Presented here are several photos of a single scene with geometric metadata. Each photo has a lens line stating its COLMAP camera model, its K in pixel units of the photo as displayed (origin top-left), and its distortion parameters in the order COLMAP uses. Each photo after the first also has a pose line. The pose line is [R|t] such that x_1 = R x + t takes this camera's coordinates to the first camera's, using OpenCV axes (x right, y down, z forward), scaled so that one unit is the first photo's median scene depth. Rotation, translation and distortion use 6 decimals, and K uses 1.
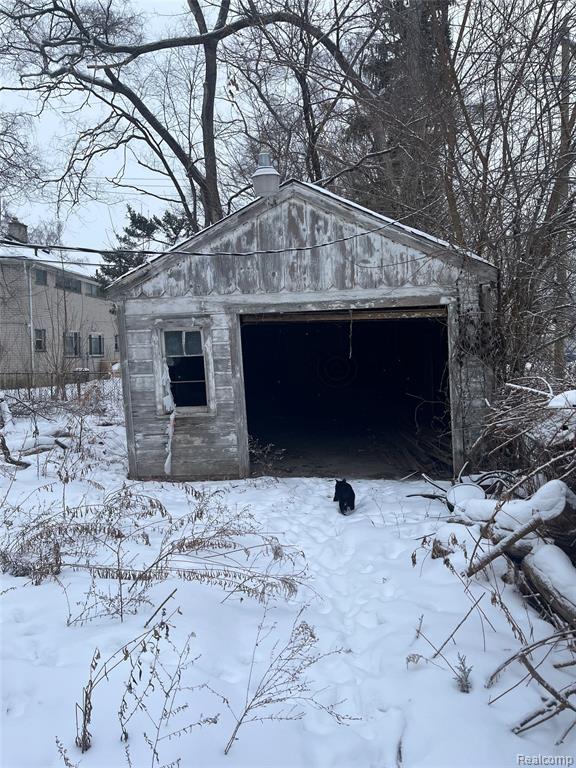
lens RADIAL K [[581.8, 0, 290.6], [0, 581.8, 386.0], [0, 0, 1]] dist [-0.010585, -0.013767]
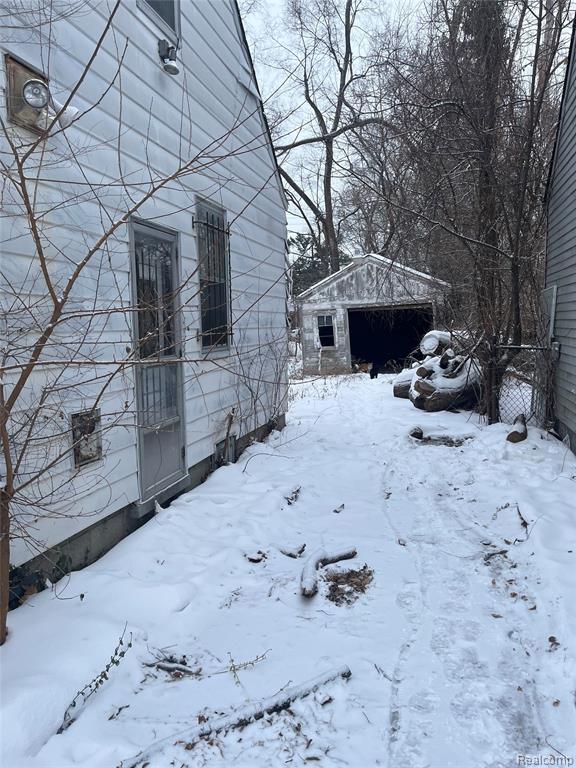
lens RADIAL K [[581.8, 0, 284.5], [0, 581.8, 385.5], [0, 0, 1]] dist [-0.010585, -0.013767]
pose [[0.981391, 0.002096, -0.192011, 0.123045], [0.005539, 0.999215, 0.039220, 0.104766], [0.191942, -0.039554, 0.980609, -1.473633]]
